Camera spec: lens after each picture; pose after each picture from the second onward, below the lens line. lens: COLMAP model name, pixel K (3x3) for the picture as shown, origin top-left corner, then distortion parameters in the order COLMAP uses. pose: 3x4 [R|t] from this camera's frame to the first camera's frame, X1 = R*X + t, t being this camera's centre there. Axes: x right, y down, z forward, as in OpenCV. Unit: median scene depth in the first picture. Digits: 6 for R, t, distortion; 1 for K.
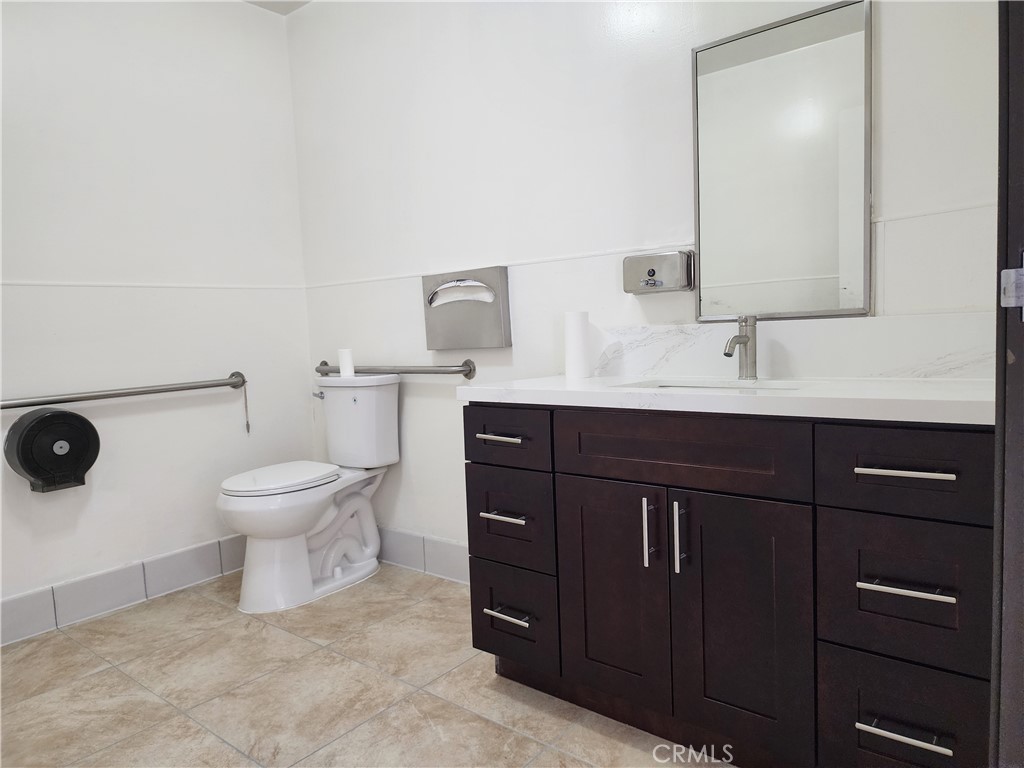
lens RADIAL K [[691.6, 0, 517.0], [0, 691.6, 380.0], [0, 0, 1]] dist [0.066690, -0.068807]
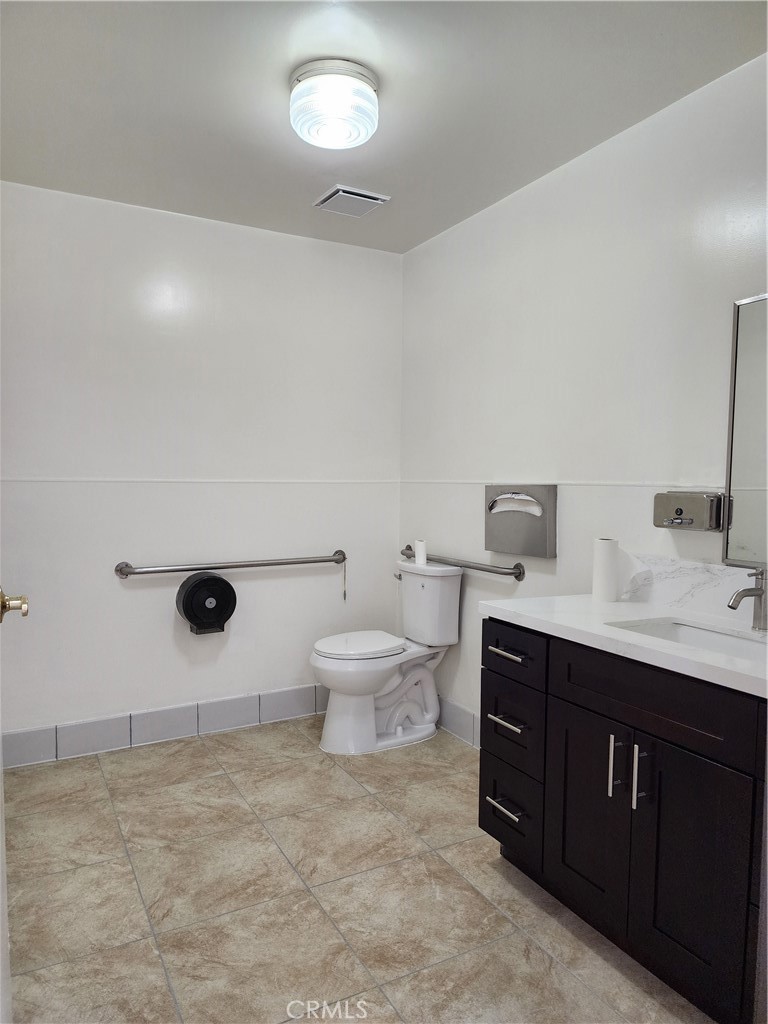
lens RADIAL K [[703.4, 0, 384.0], [0, 703.4, 512.0], [0, 0, 1]] dist [0.079021, -0.085941]
pose [[0.919135, 0.072384, -0.387235, 0.182746], [-0.075563, 0.997116, 0.007033, -0.116537], [0.386627, 0.022796, 0.921954, -0.142877]]
